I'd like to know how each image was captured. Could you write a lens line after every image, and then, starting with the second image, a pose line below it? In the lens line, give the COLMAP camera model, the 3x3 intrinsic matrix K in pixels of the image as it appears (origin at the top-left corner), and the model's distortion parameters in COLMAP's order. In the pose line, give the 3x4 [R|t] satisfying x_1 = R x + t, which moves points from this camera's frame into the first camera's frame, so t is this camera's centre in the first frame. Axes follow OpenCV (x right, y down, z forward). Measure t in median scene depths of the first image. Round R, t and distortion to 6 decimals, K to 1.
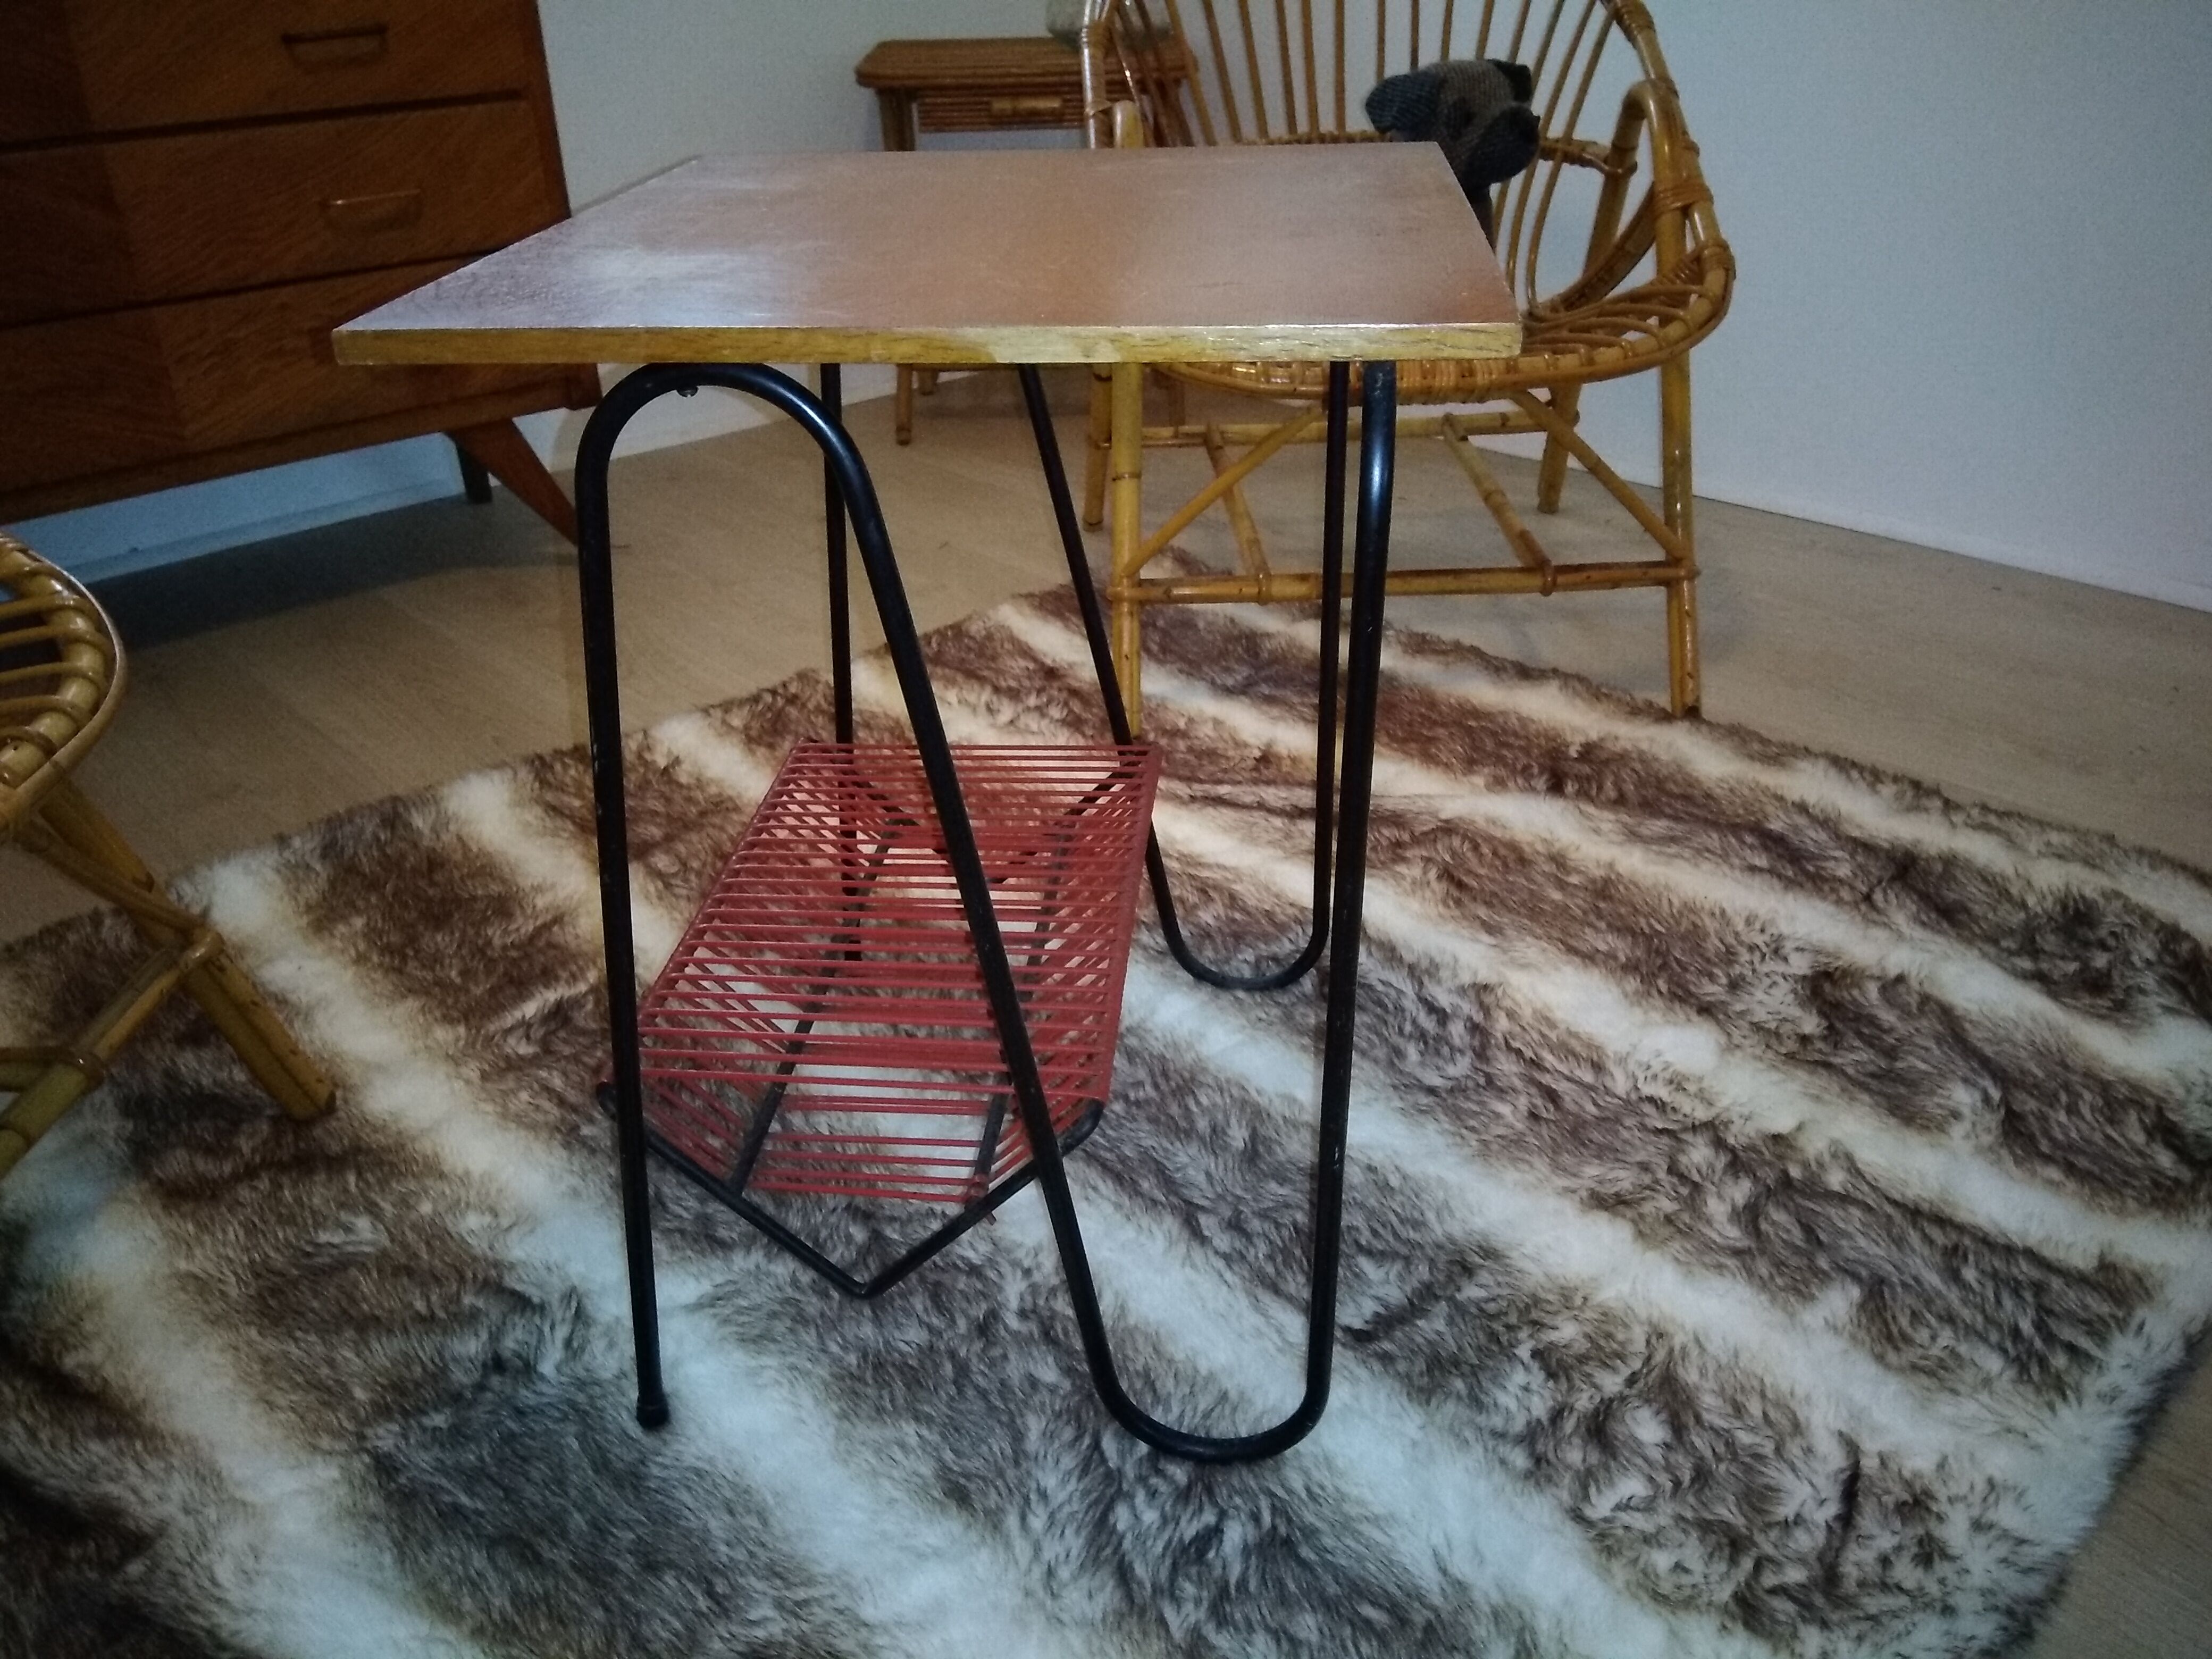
lens RADIAL K [[1710.3, 0, 1100.9], [0, 1710.3, 824.7], [0, 0, 1]] dist [0.095704, -0.165130]
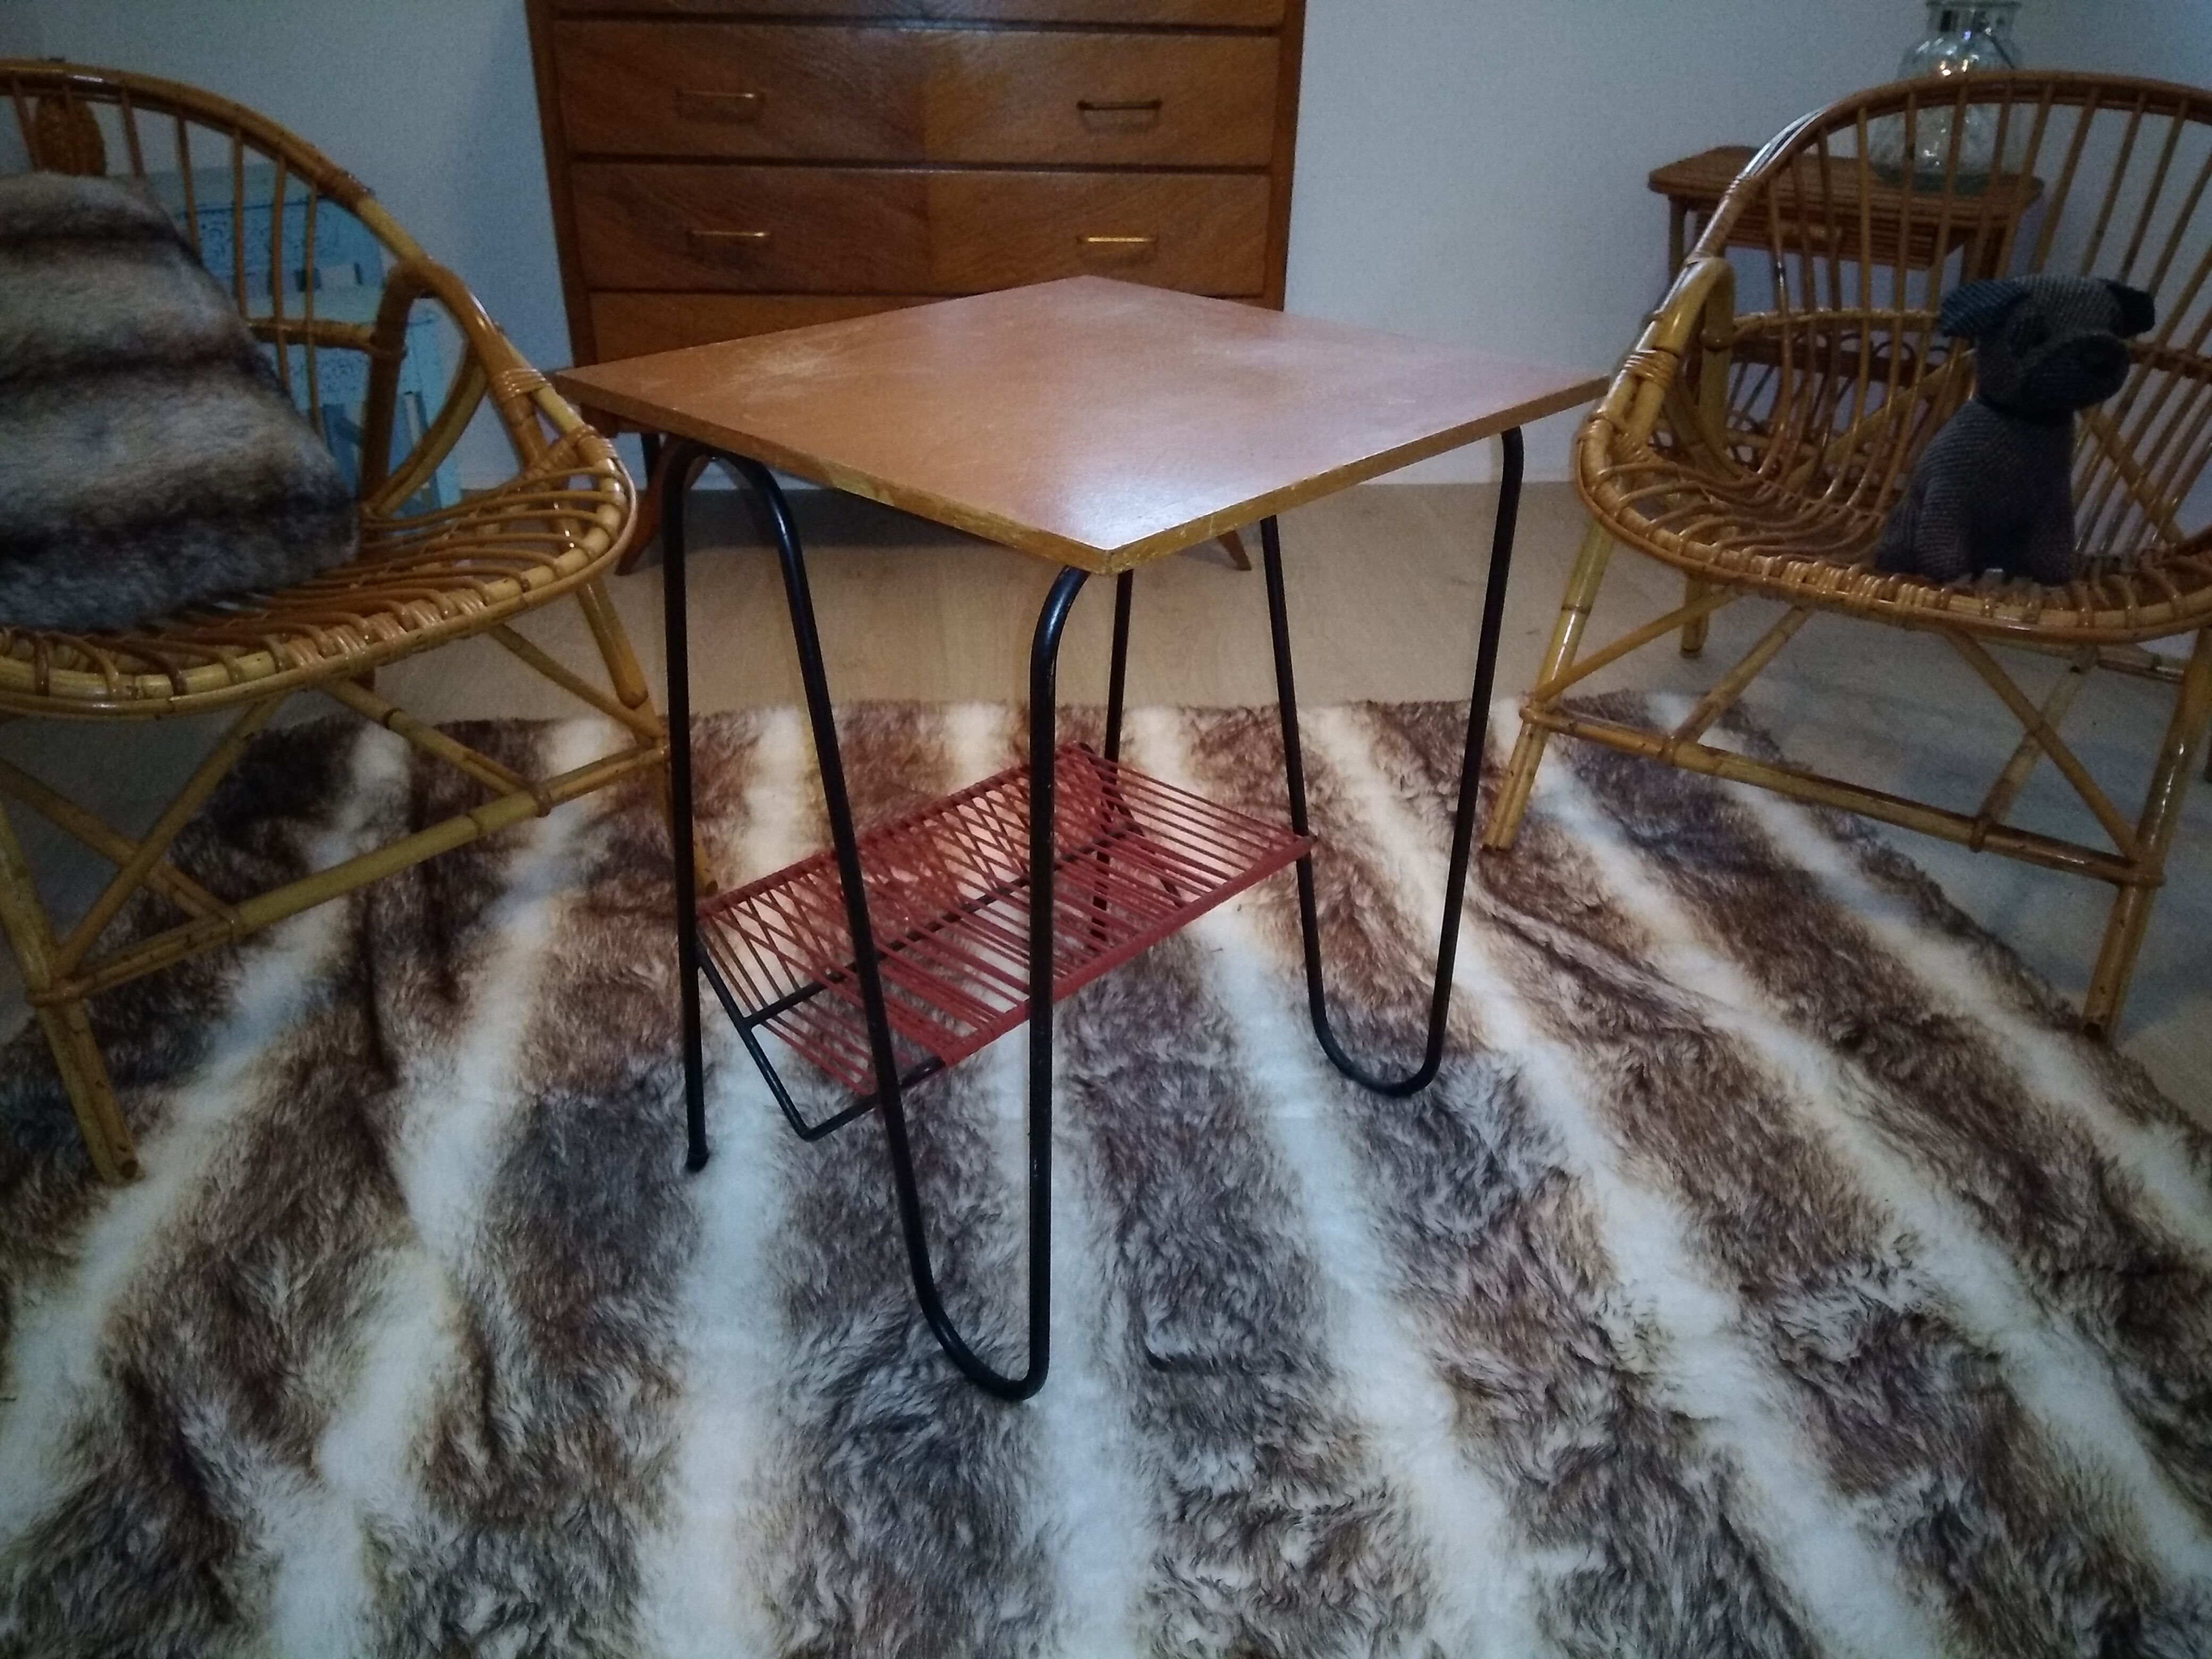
lens RADIAL K [[1710.3, 0, 1100.9], [0, 1710.3, 824.7], [0, 0, 1]] dist [0.095704, -0.165130]
pose [[0.804297, 0.320234, -0.500555, 0.516538], [-0.323193, 0.942621, 0.083740, -0.111858], [0.498650, 0.094424, 0.861645, -0.036775]]
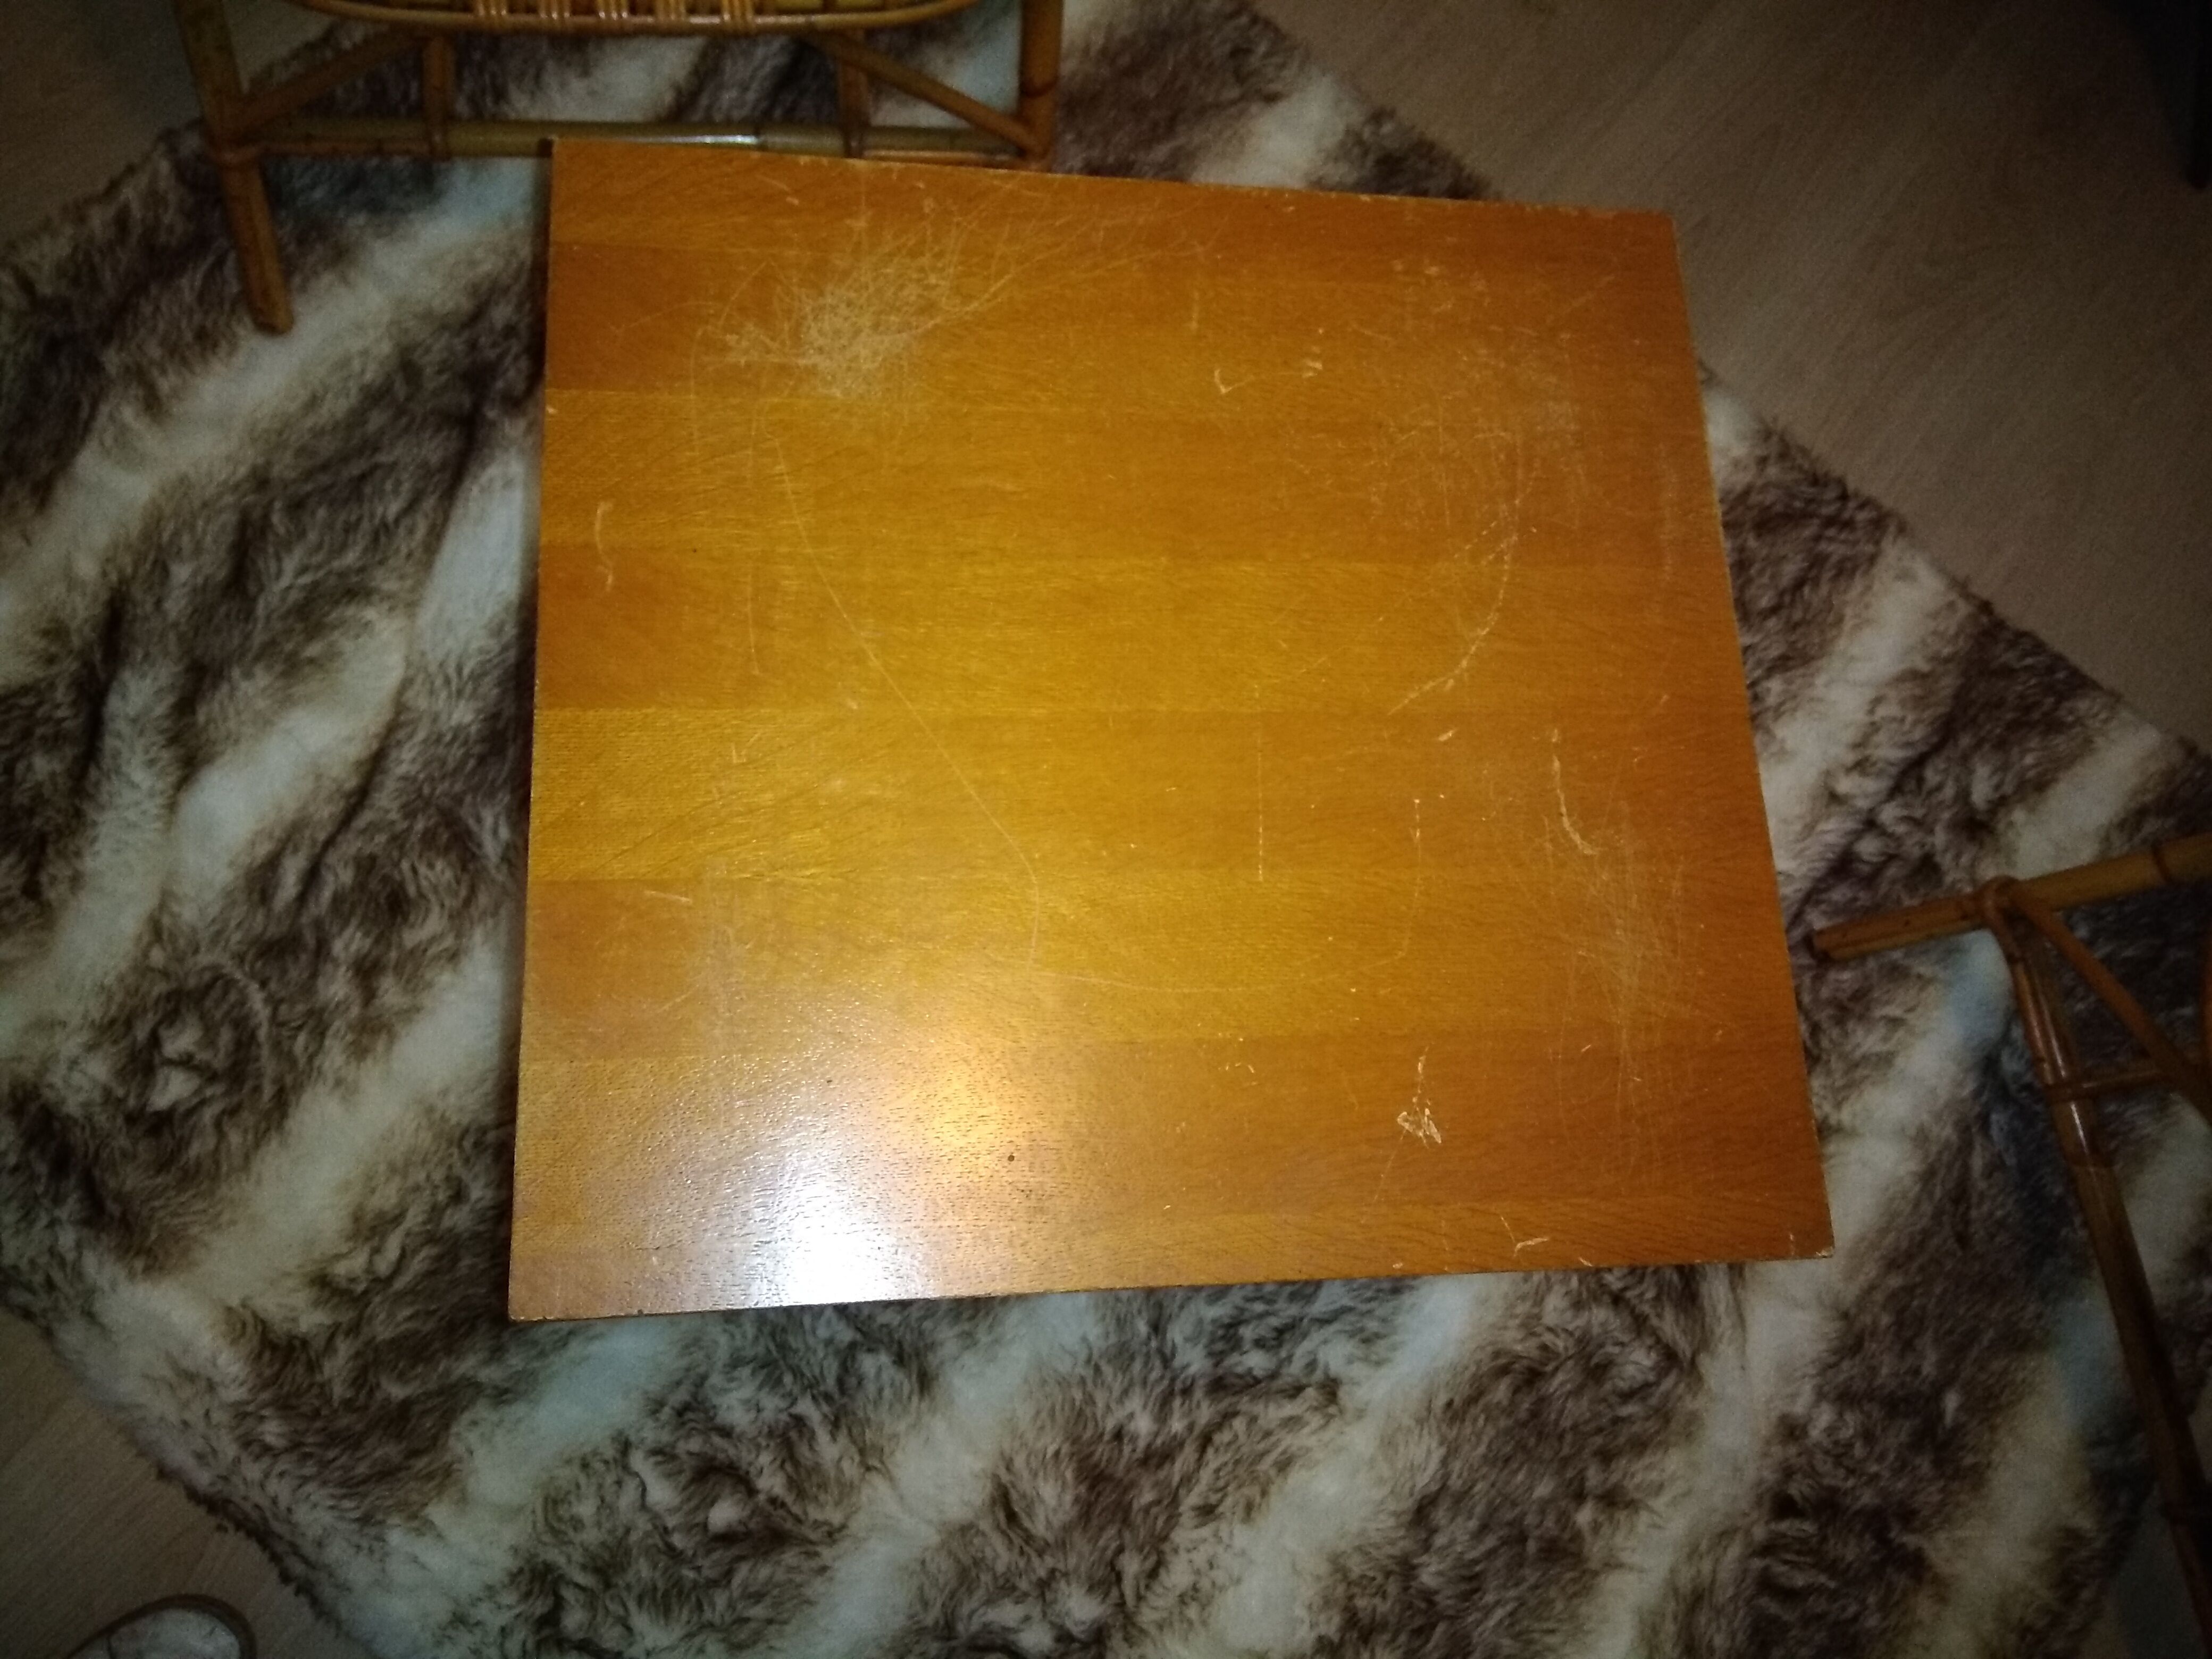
lens RADIAL K [[1710.3, 0, 1100.9], [0, 1710.3, 824.7], [0, 0, 1]] dist [0.095704, -0.165130]
pose [[0.141295, 0.967474, -0.209833, 0.121961], [-0.620170, 0.251718, 0.742986, -0.675427], [0.771638, 0.025152, 0.635565, 0.363590]]
